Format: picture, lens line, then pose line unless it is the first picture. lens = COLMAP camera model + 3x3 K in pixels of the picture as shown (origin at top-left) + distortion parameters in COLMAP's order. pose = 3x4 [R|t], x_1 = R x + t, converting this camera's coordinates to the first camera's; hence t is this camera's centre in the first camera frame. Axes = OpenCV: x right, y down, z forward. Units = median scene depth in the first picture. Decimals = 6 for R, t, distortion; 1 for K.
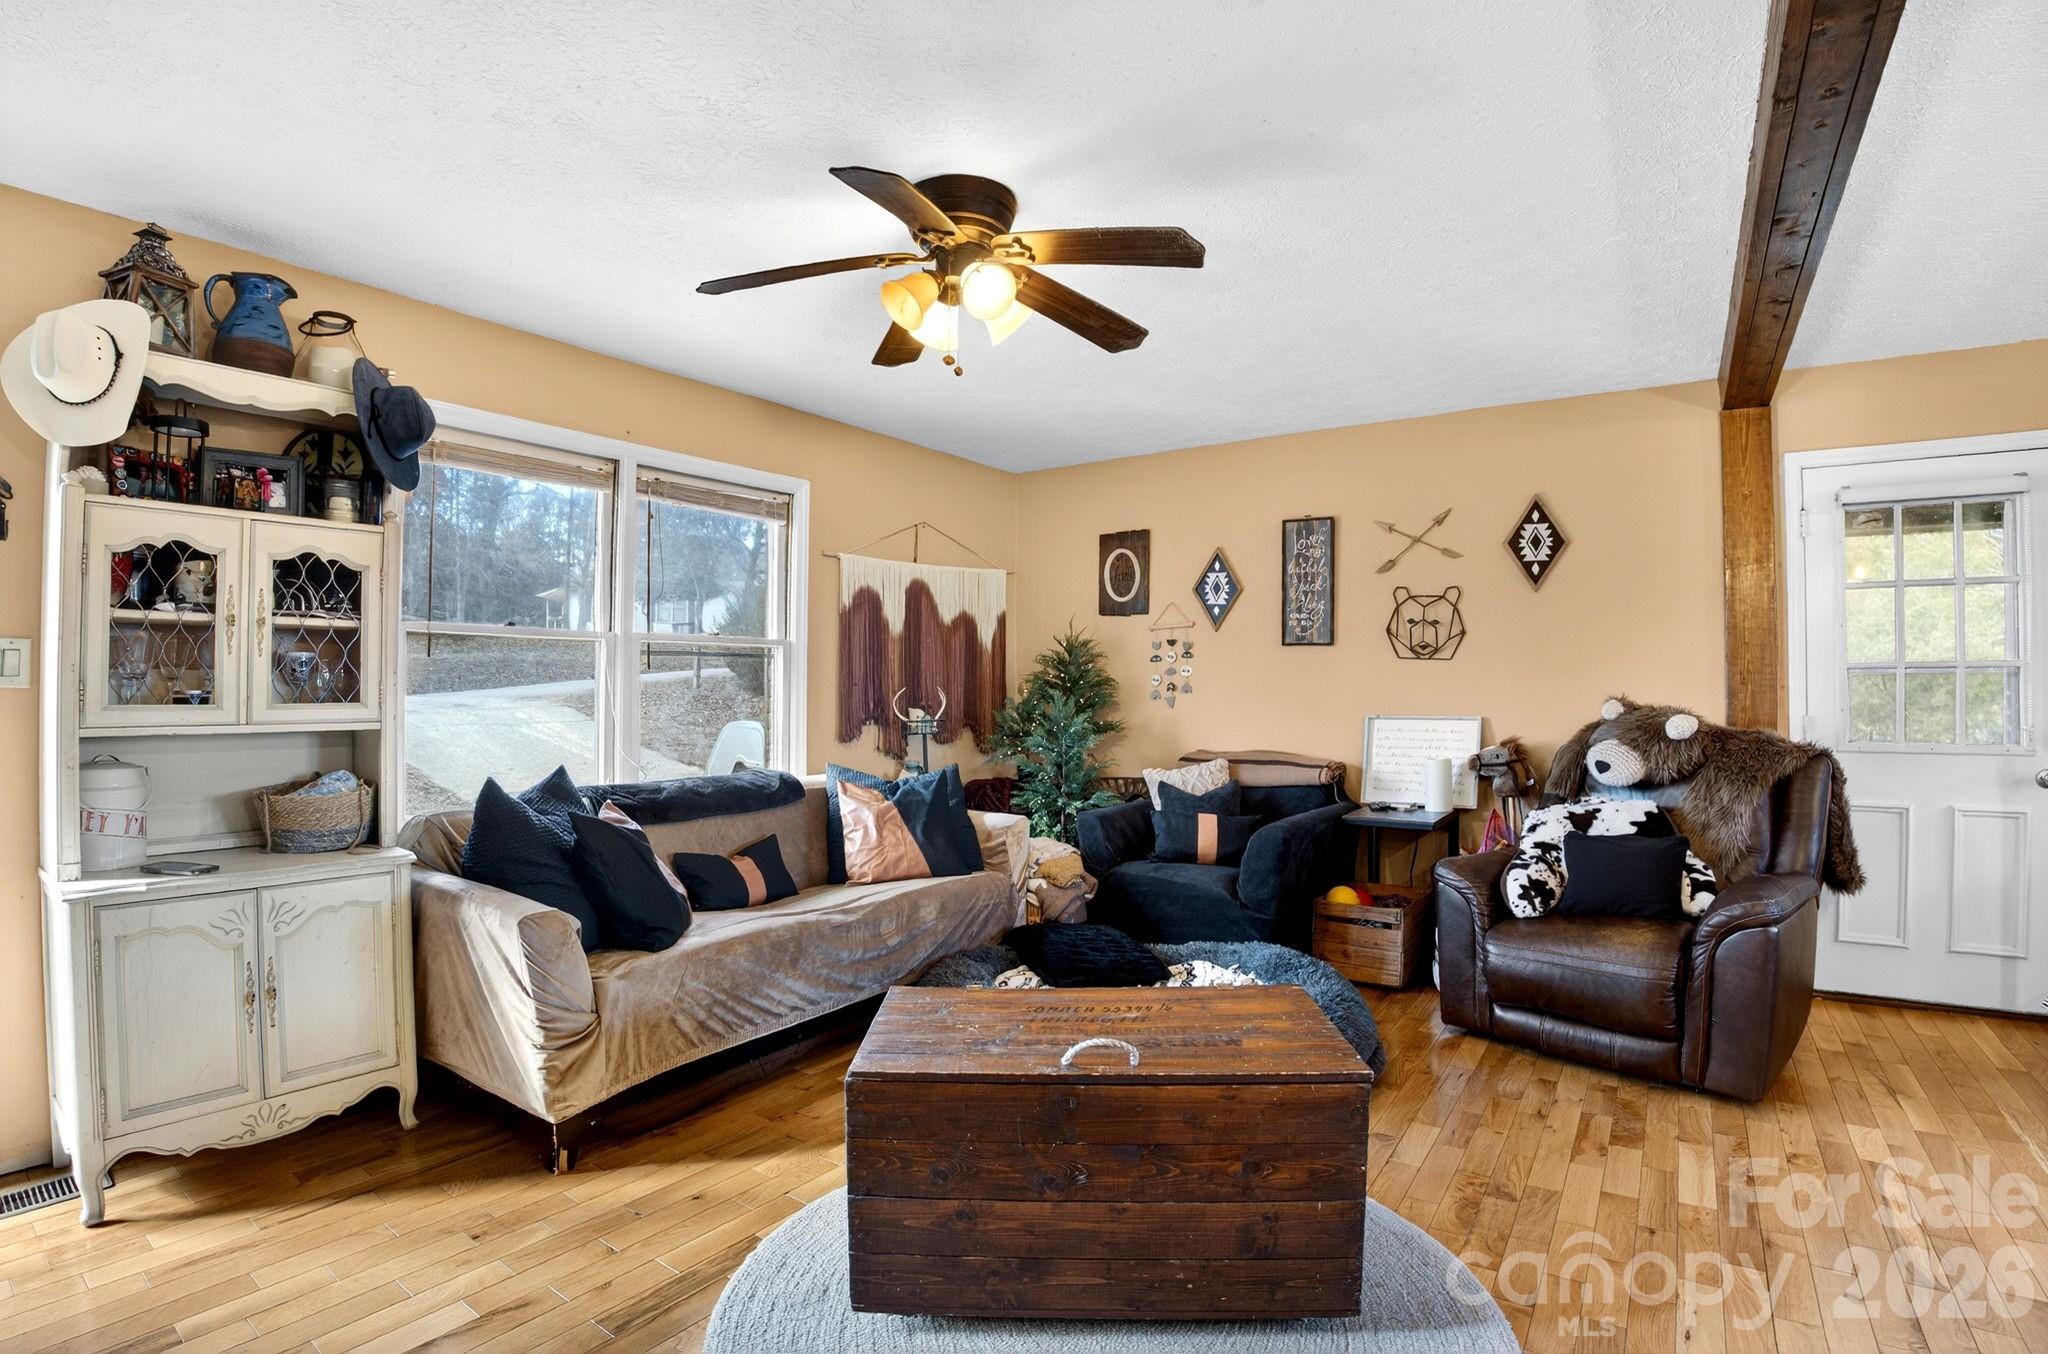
lens RADIAL K [[971.3, 0, 1024.0], [0, 971.3, 677.0], [0, 0, 1]] dist [-0.099027, 0.018833]
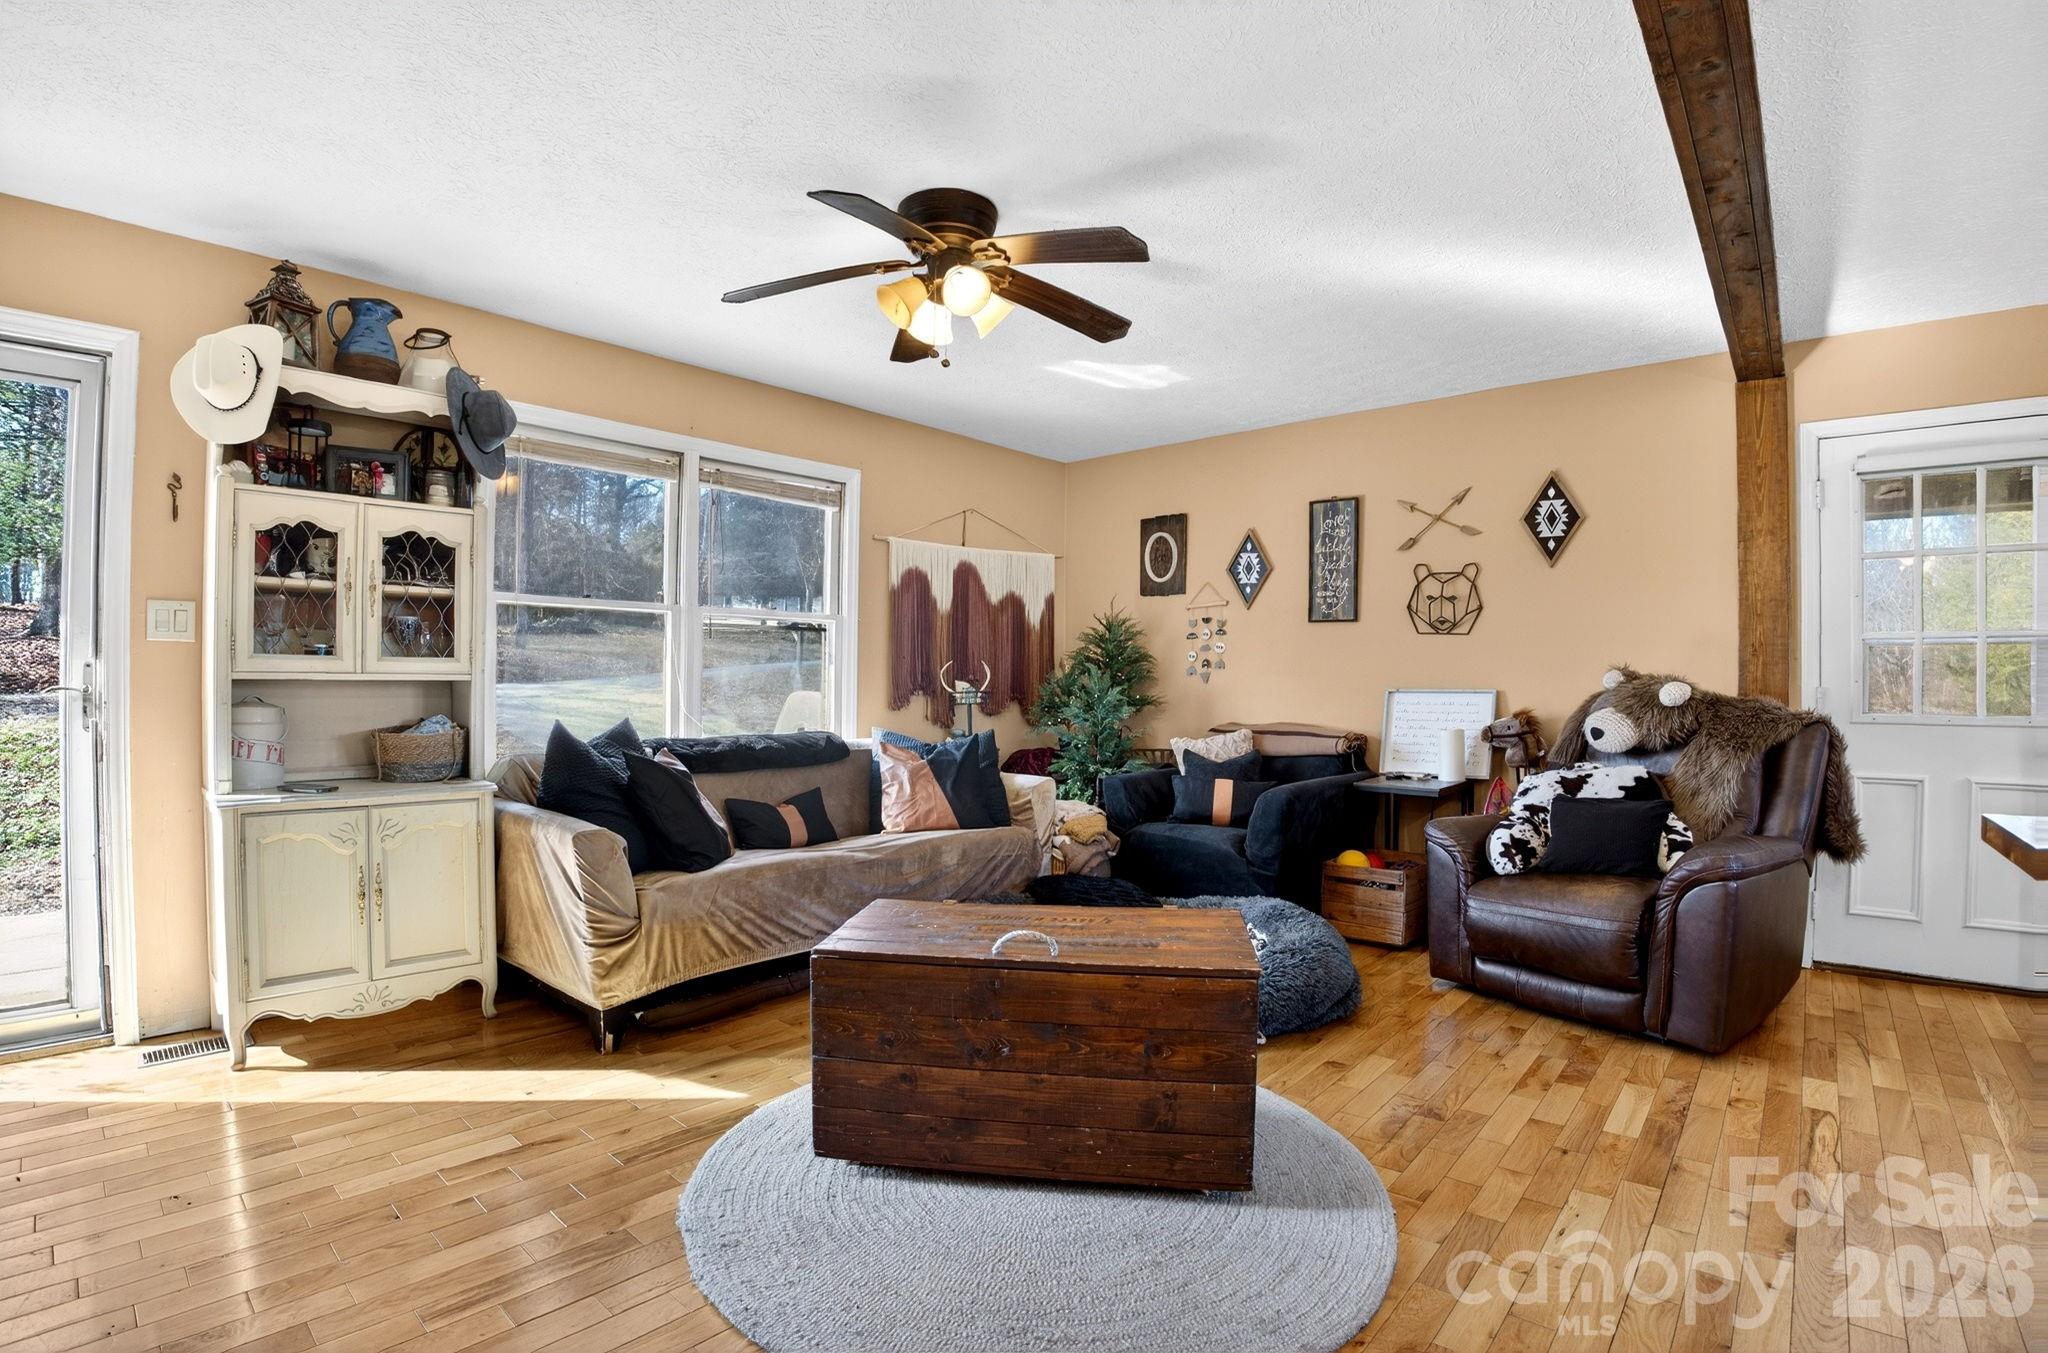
lens RADIAL K [[953.7, 0, 1016.3], [0, 953.7, 687.2], [0, 0, 1]] dist [-0.098743, 0.019615]
pose [[0.993474, 0.006700, -0.113866, 0.123540], [-0.004889, 0.999857, 0.016173, 0.039111], [0.113958, -0.015511, 0.993364, -0.085104]]
